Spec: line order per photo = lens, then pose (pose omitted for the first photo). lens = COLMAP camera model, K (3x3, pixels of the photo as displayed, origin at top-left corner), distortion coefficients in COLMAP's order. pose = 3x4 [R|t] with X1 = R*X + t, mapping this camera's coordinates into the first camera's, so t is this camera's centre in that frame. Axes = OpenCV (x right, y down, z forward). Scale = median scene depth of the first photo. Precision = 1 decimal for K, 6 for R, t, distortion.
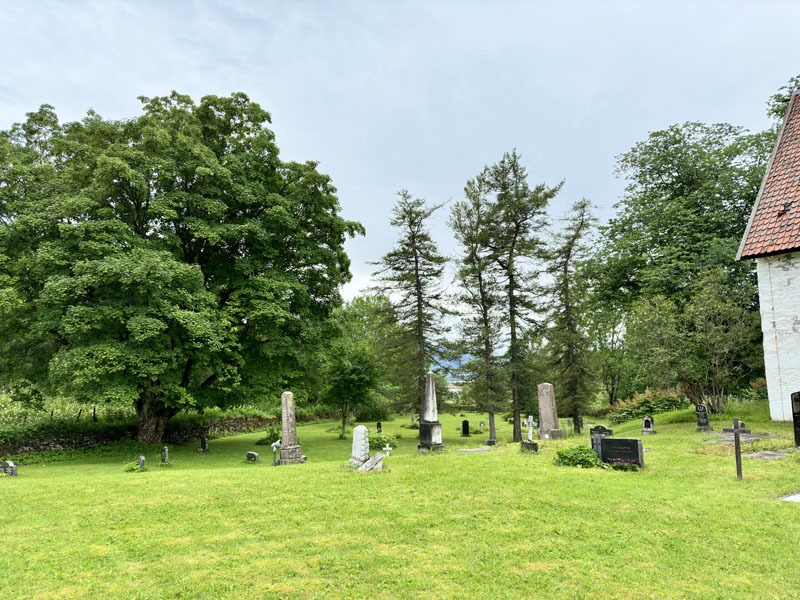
lens RADIAL K [[556.2, 0, 402.2], [0, 556.2, 306.6], [0, 0, 1]] dist [0.053733, -0.005517]
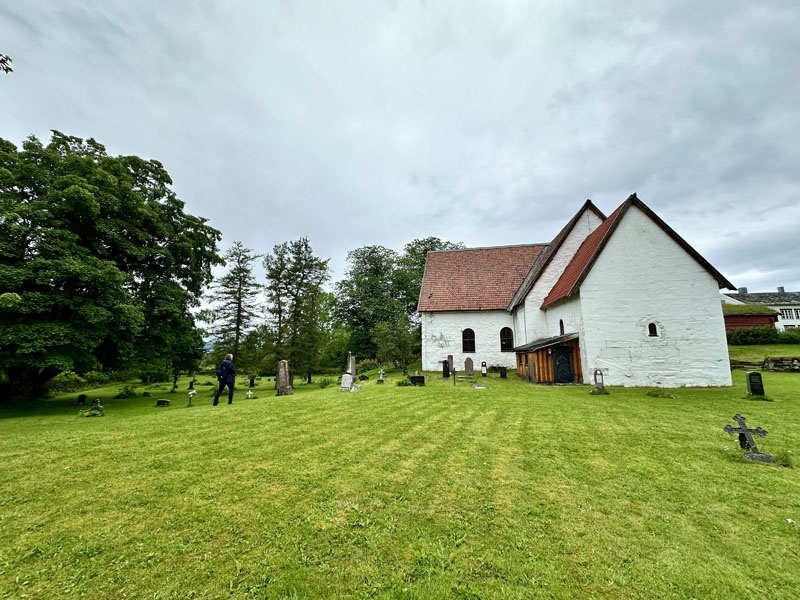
lens RADIAL K [[326.6, 0, 399.1], [0, 326.6, 300.6], [0, 0, 1]] dist [-0.000898, 0.000242]
pose [[0.748613, 0.122401, 0.651610, -0.262257], [-0.098620, 0.992435, -0.073122, -0.006828], [-0.655631, -0.009522, 0.755021, -0.070081]]
